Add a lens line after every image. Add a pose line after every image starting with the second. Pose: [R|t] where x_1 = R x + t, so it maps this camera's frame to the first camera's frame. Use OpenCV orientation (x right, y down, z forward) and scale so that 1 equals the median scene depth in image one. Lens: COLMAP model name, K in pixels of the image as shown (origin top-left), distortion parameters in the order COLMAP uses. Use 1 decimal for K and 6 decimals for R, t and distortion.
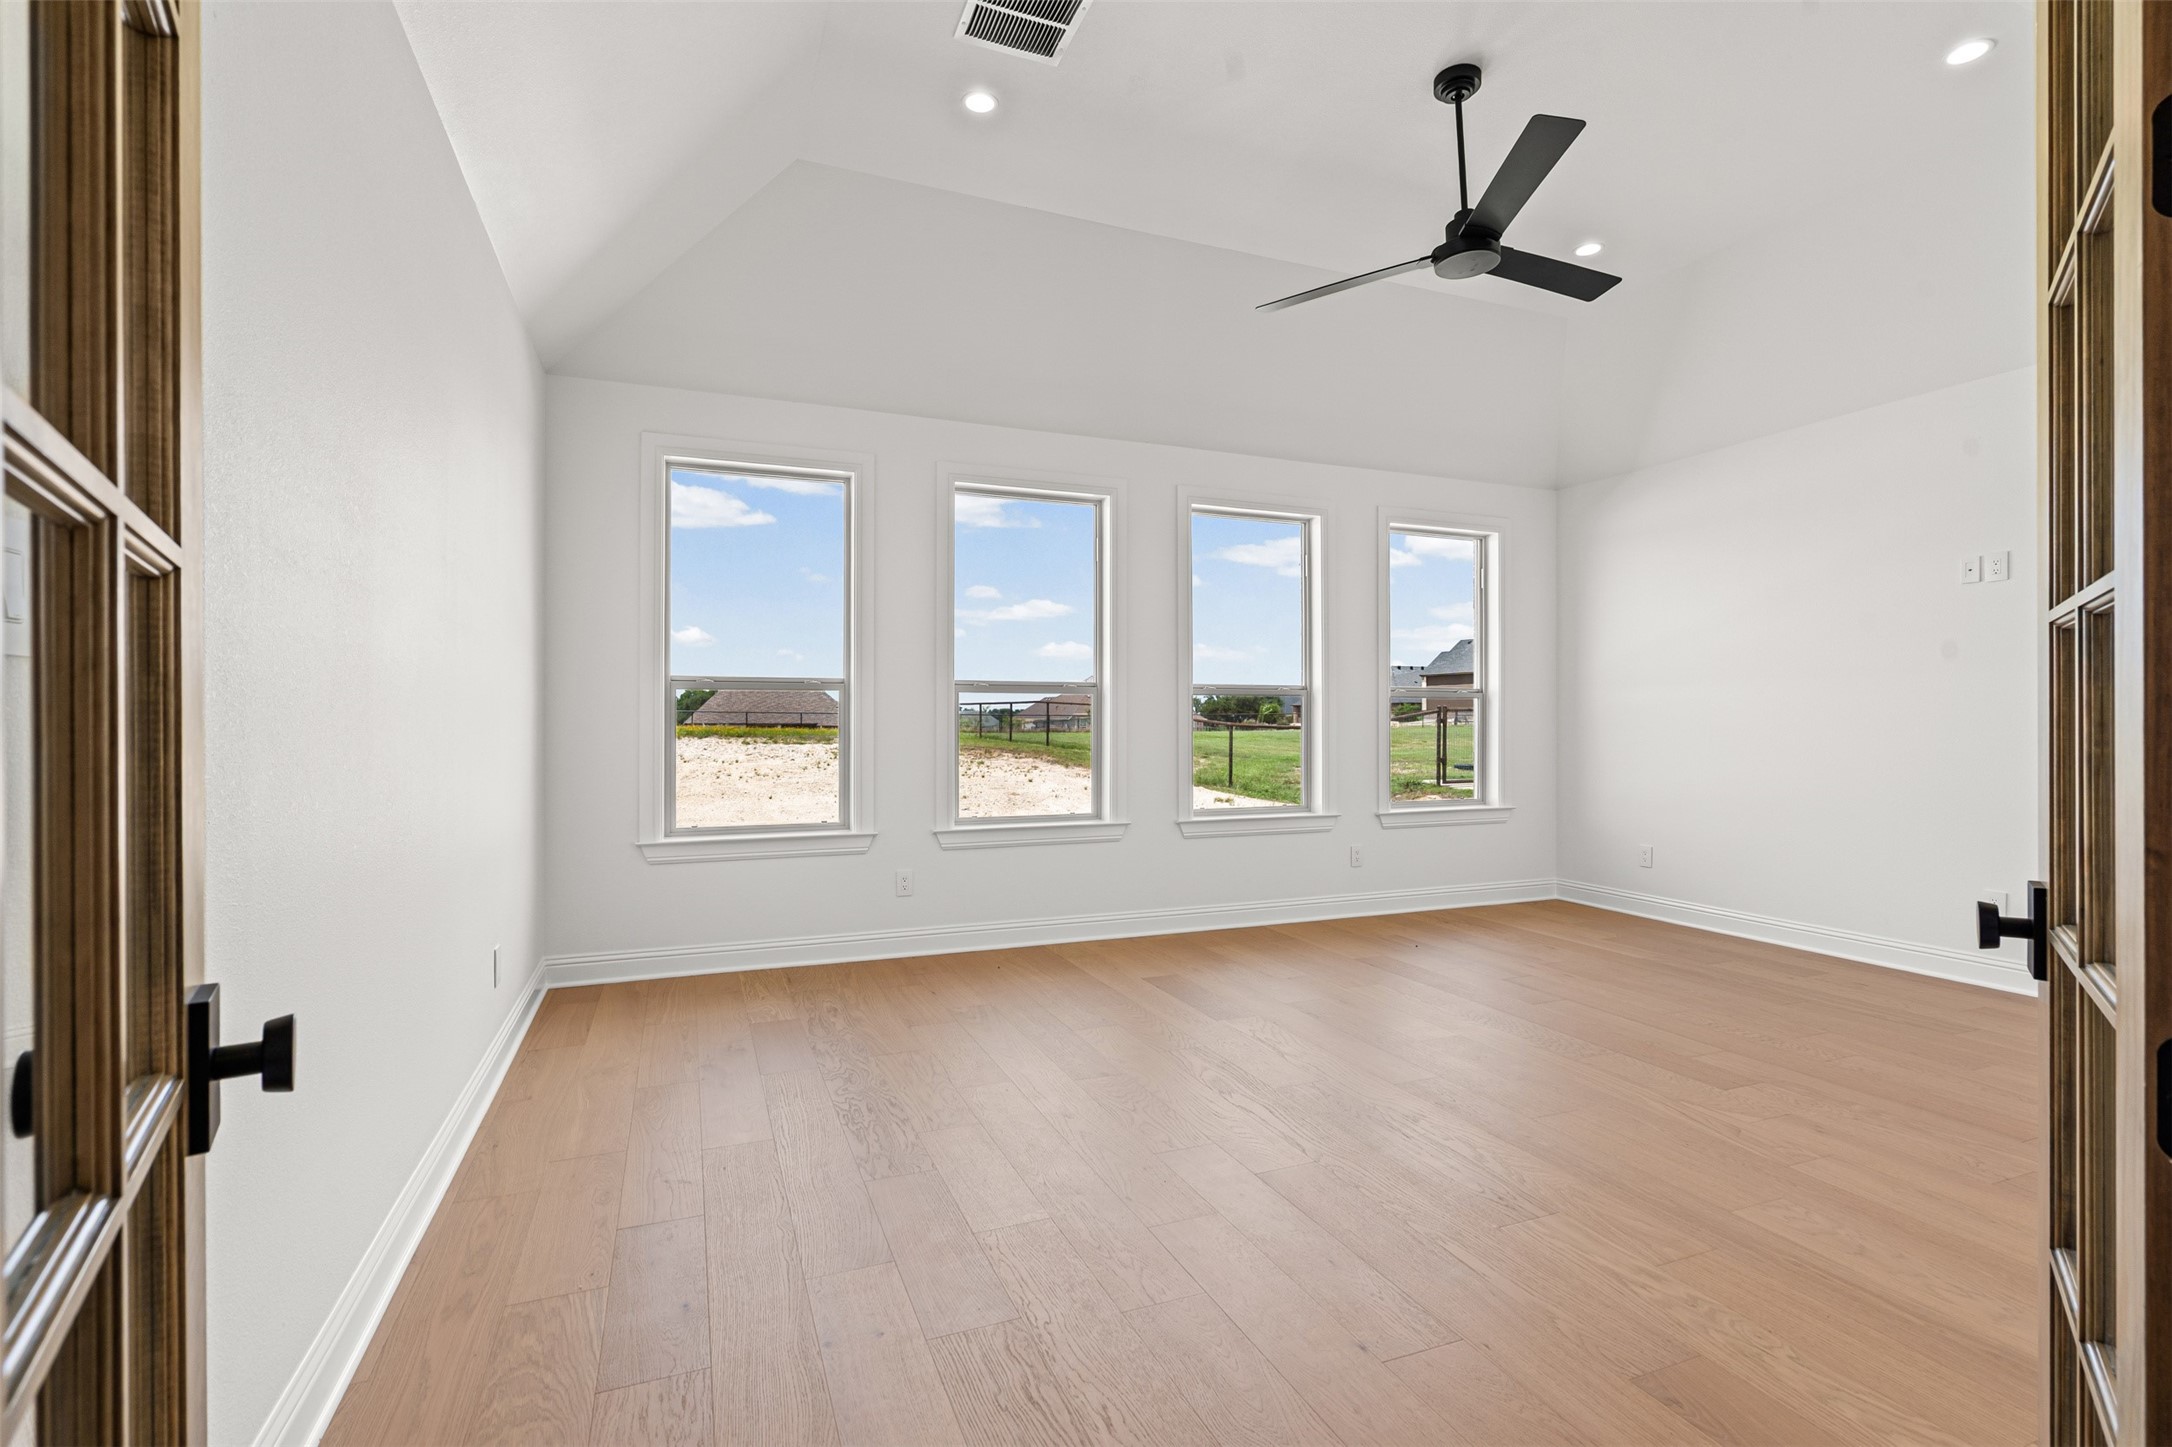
lens RADIAL K [[987.1, 0, 1083.2], [0, 987.1, 706.9], [0, 0, 1]] dist [-0.005791, 0.002178]
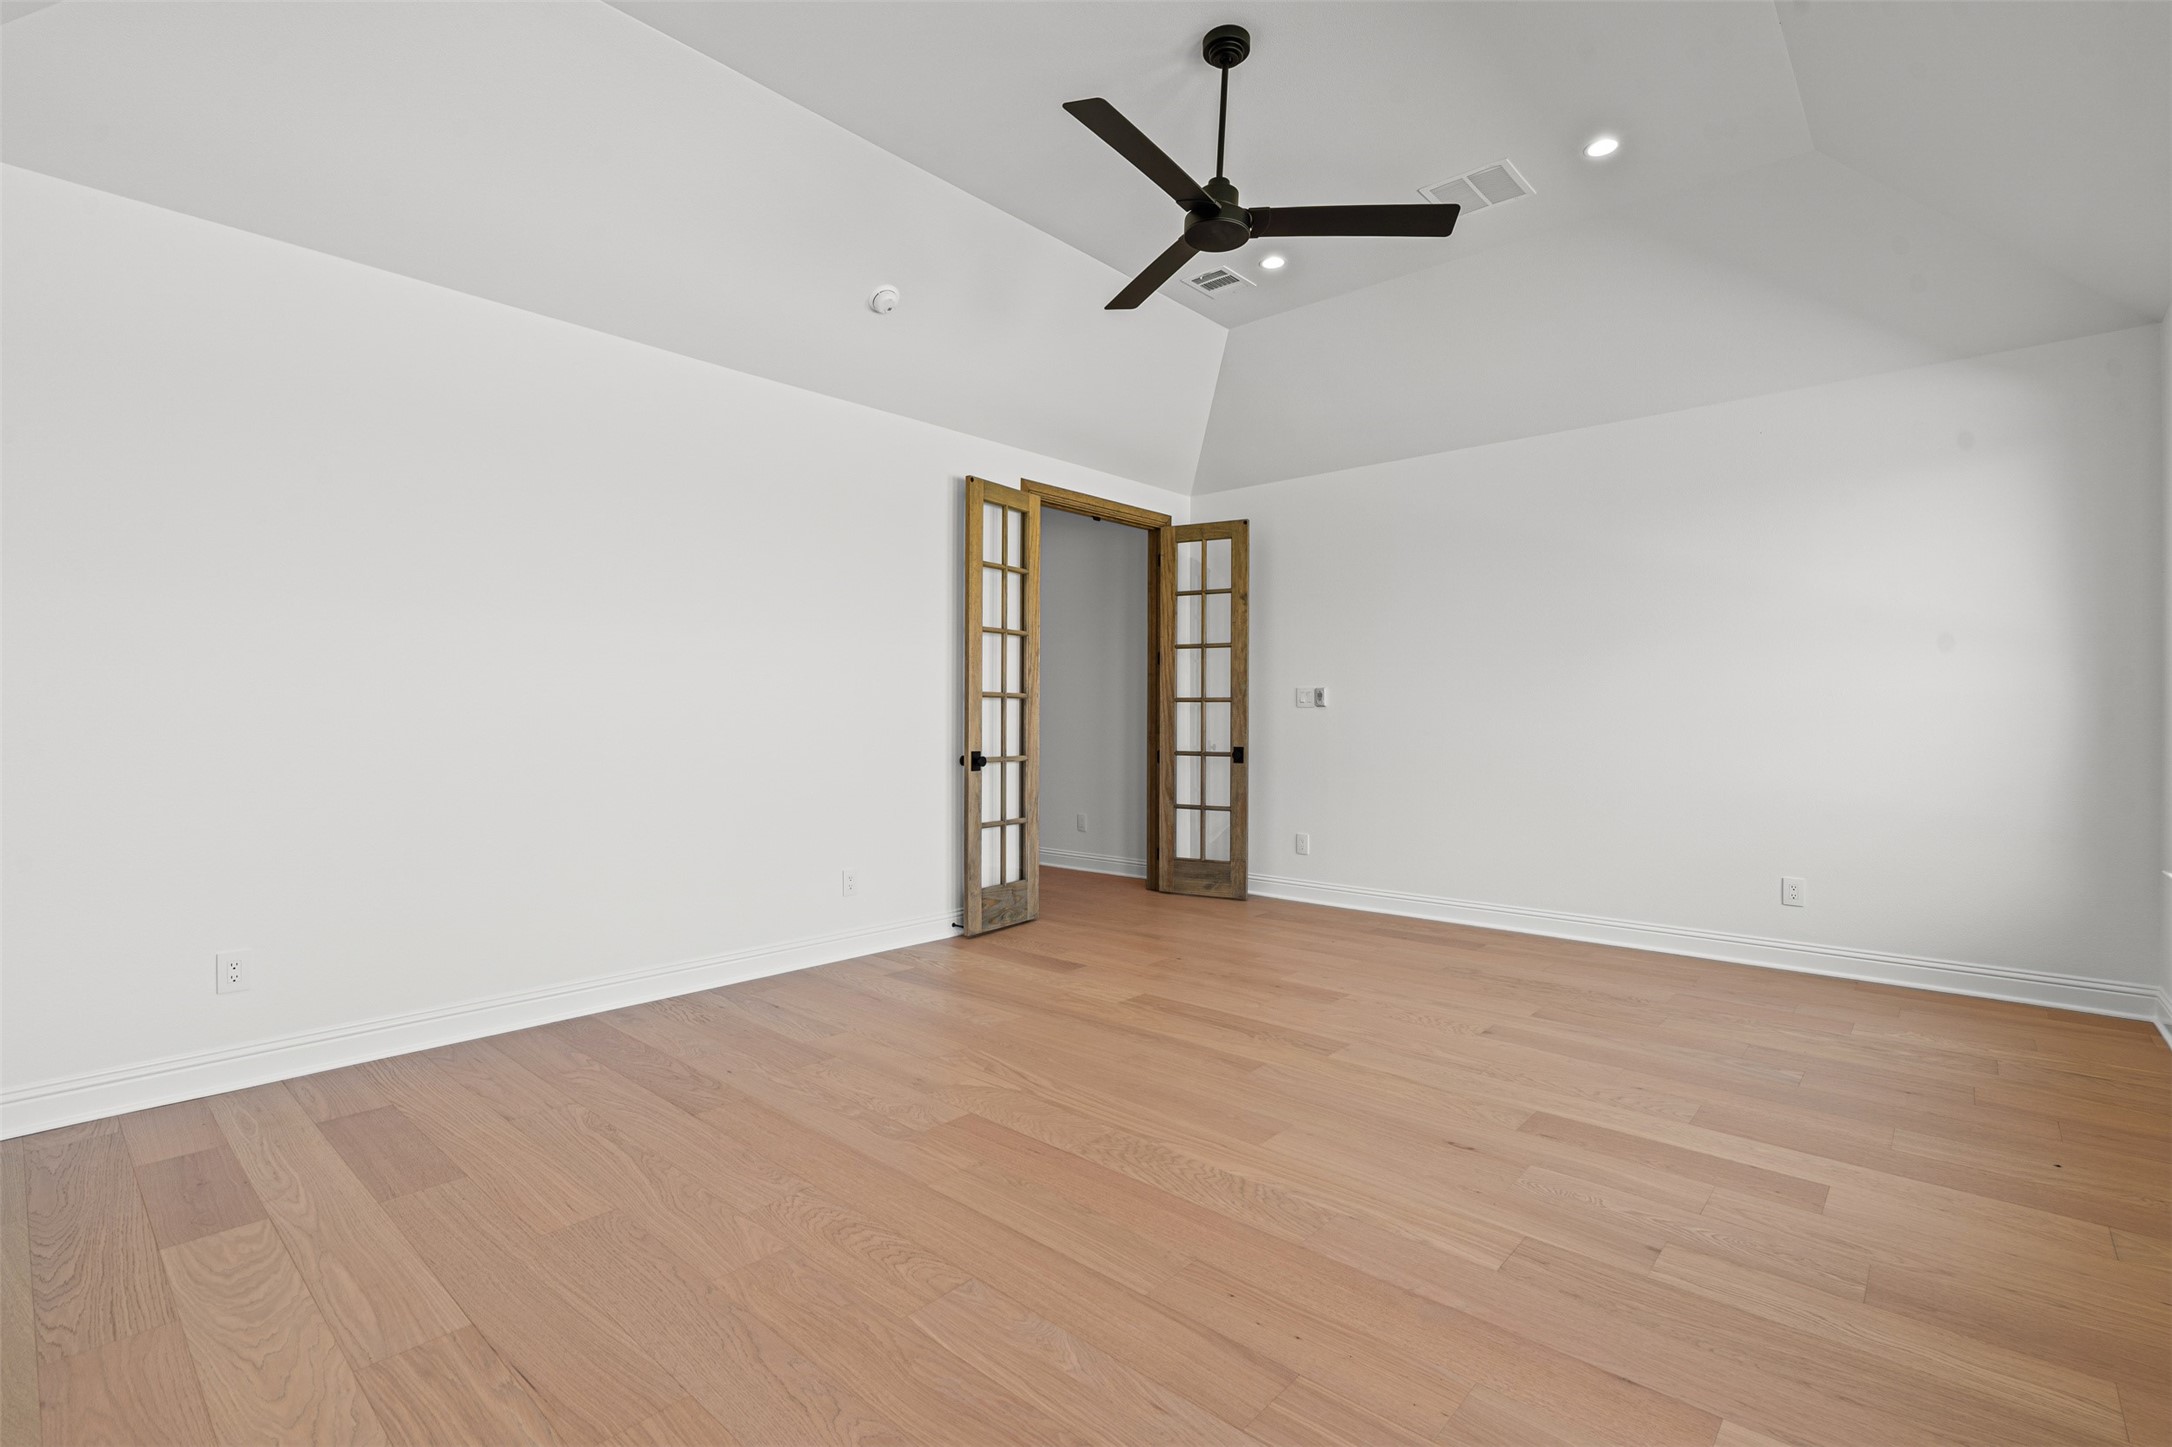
lens RADIAL K [[987.1, 0, 1083.2], [0, 987.1, 706.9], [0, 0, 1]] dist [-0.005791, 0.002178]
pose [[-0.901706, -0.003116, -0.432339, 0.988213], [-0.000286, 0.999978, -0.006610, 0.012031], [0.432350, -0.005837, -0.901687, 1.943481]]
